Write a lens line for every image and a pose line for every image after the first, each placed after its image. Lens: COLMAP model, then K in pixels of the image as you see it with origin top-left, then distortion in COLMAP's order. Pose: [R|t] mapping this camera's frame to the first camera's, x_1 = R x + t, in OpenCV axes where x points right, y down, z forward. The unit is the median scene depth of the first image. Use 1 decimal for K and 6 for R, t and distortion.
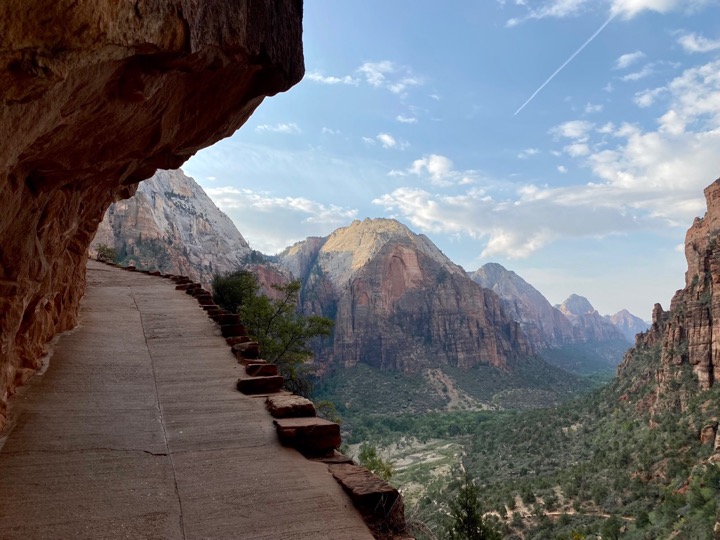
lens RADIAL K [[536.0, 0, 359.5], [0, 536.0, 266.6], [0, 0, 1]] dist [0.037275, -0.028645]
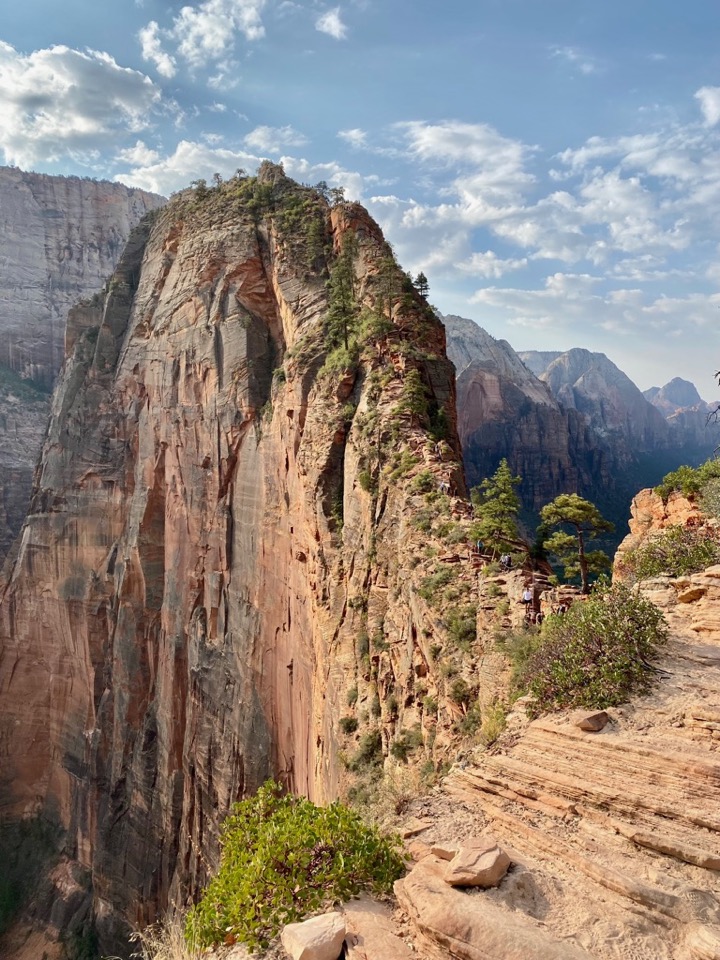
lens RADIAL K [[714.7, 0, 360.0], [0, 714.7, 480.0], [0, 0, 1]] dist [0.037275, -0.028645]
pose [[0.997909, 0.059865, -0.024354, -0.088358], [-0.051790, 0.966143, 0.252756, -0.159954], [0.038661, -0.250966, 0.967224, -0.199355]]
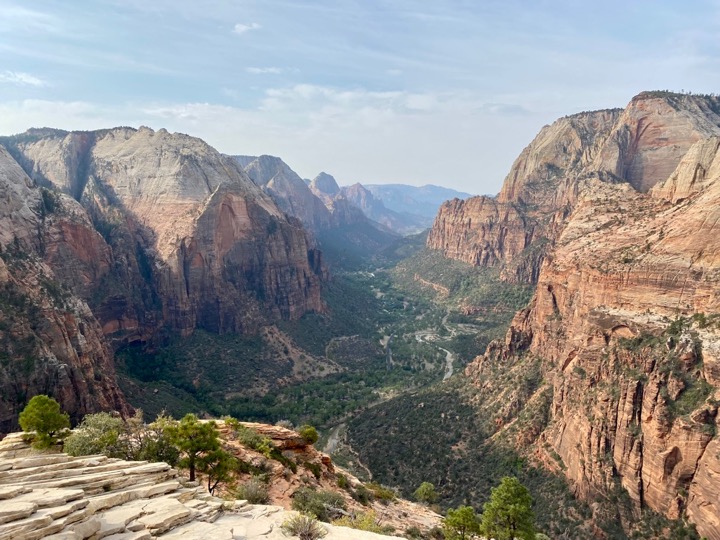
lens RADIAL K [[536.0, 0, 359.5], [0, 536.0, 266.6], [0, 0, 1]] dist [0.037275, -0.028645]
pose [[0.878584, -0.040715, 0.475849, -0.181508], [-0.096528, 0.960658, 0.260421, -0.189010], [-0.467731, -0.274734, 0.840089, 0.088524]]
